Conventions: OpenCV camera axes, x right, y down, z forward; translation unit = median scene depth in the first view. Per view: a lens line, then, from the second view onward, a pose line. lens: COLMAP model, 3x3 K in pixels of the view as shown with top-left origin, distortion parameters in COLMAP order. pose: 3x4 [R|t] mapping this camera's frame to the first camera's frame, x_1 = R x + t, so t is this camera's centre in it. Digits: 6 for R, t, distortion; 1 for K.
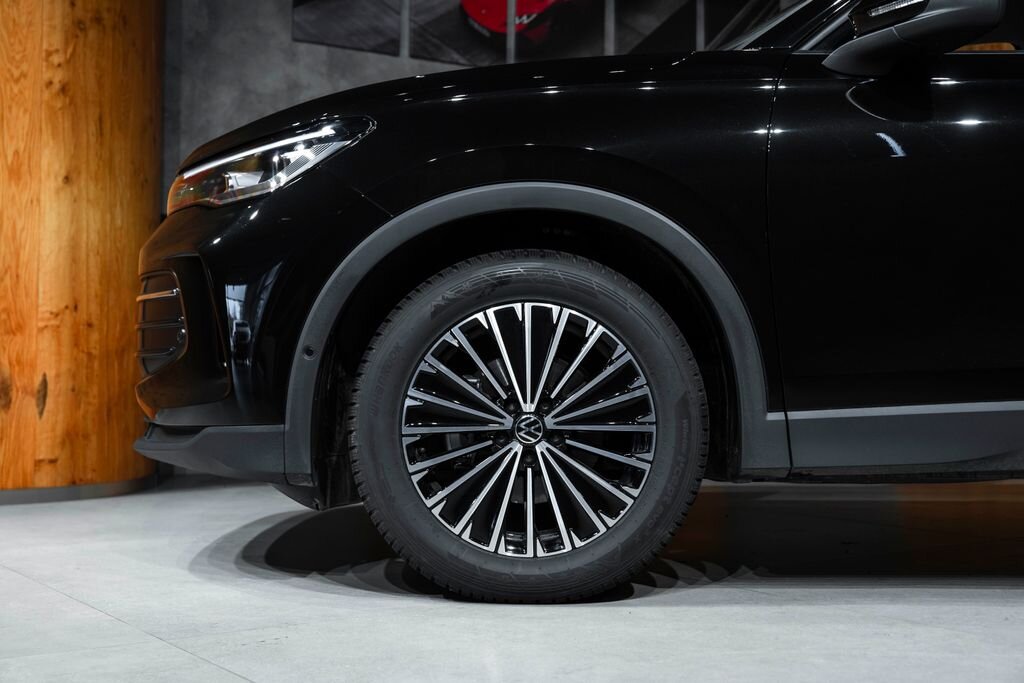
lens RADIAL K [[1436.7, 0, 517.9], [0, 1436.7, 346.5], [0, 0, 1]] dist [0.024902, 0.000000]
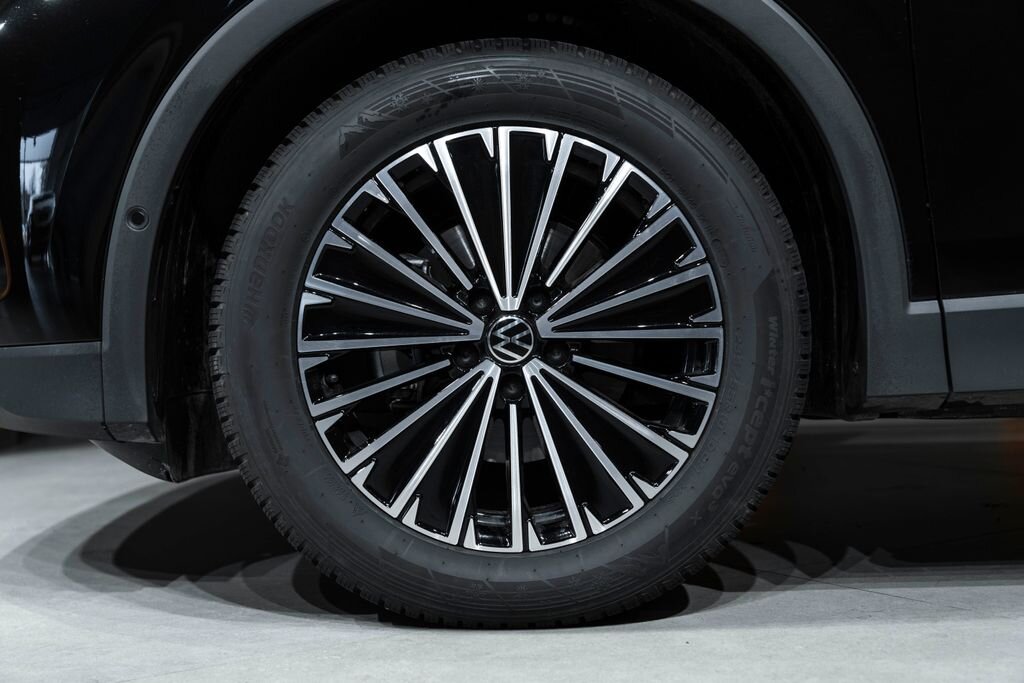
lens RADIAL K [[1975.4, 0, 516.1], [0, 1975.4, 350.3], [0, 0, 1]] dist [0.024450, 0.000000]
pose [[0.999706, -0.023947, 0.003861, 0.006670], [0.023699, 0.998209, 0.054922, 0.017047], [-0.005169, -0.054814, 0.998483, 0.179801]]
